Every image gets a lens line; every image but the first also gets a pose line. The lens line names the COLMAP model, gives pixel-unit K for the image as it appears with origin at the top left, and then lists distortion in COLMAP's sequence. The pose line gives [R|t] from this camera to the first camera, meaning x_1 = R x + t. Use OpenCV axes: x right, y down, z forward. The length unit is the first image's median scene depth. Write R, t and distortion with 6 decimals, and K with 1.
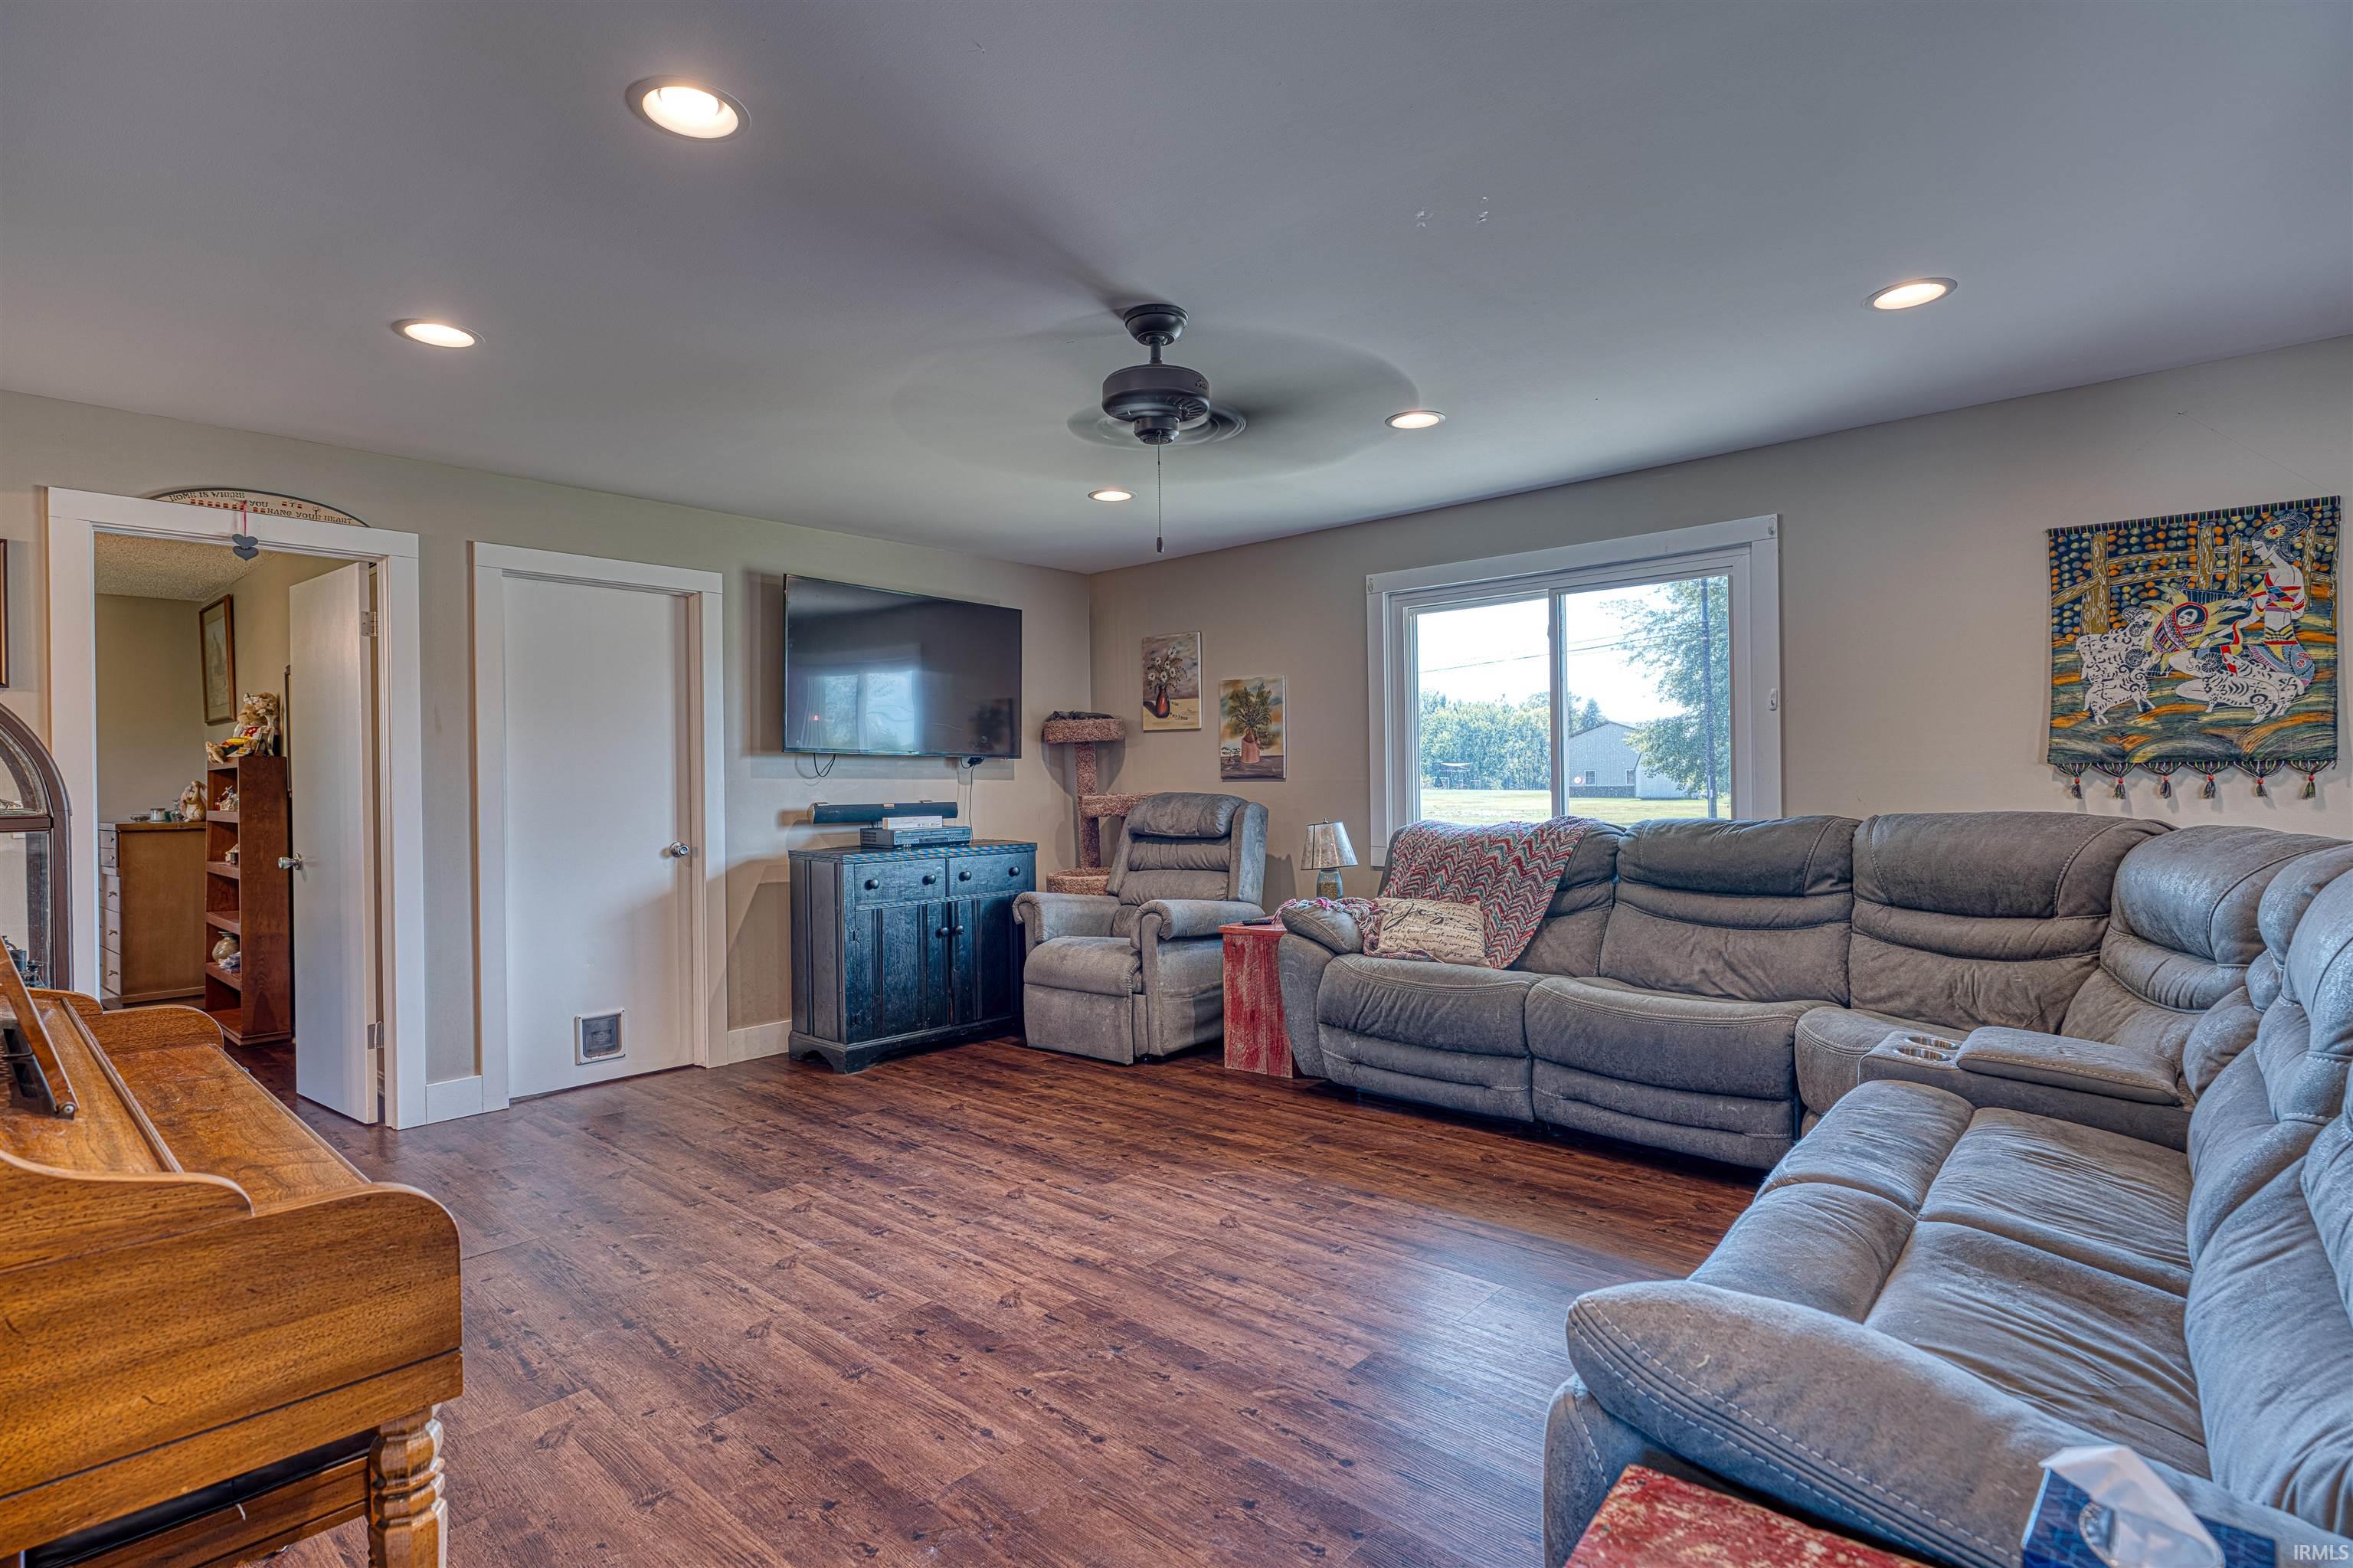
lens RADIAL K [[1157.9, 0, 1178.4], [0, 1157.9, 779.2], [0, 0, 1]] dist [-0.009238, 0.003639]
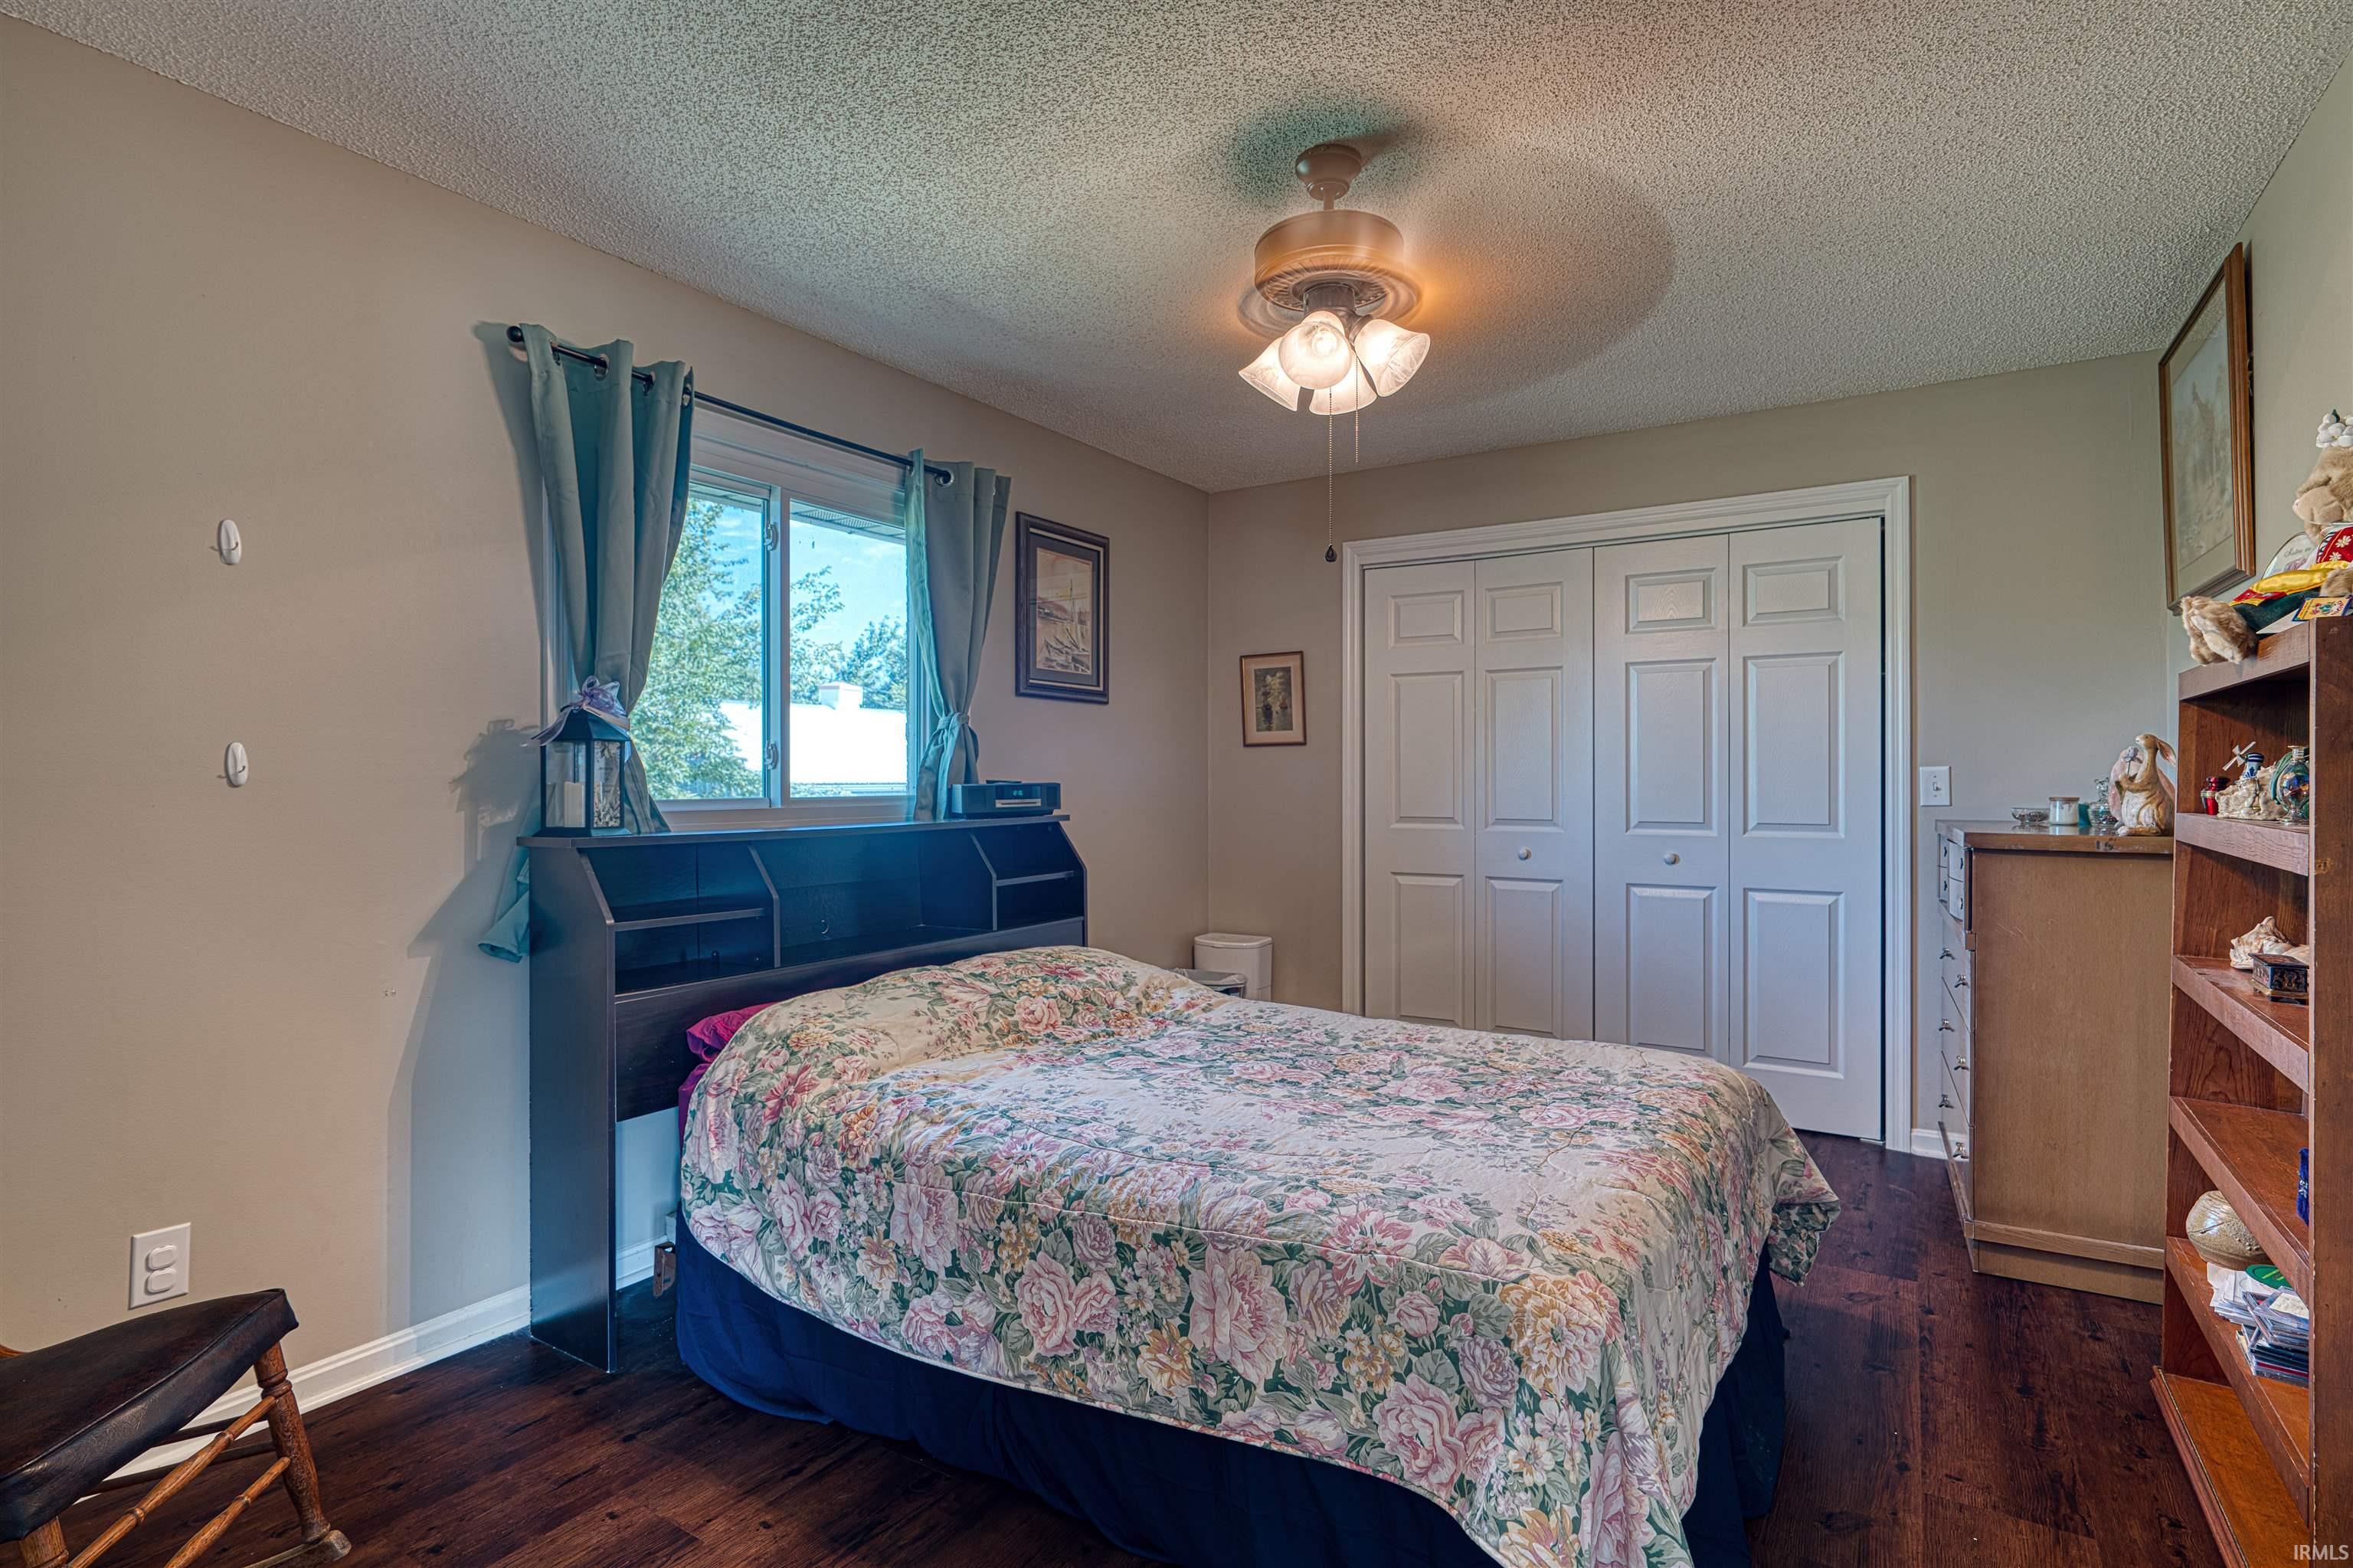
lens RADIAL K [[1157.9, 0, 1179.7], [0, 1157.9, 775.0], [0, 0, 1]] dist [-0.009238, 0.003639]
pose [[0.167955, 0.017199, -0.985645, -0.593629], [-0.003137, 0.999852, 0.016912, 0.011258], [0.985790, 0.000252, 0.167985, 0.694343]]
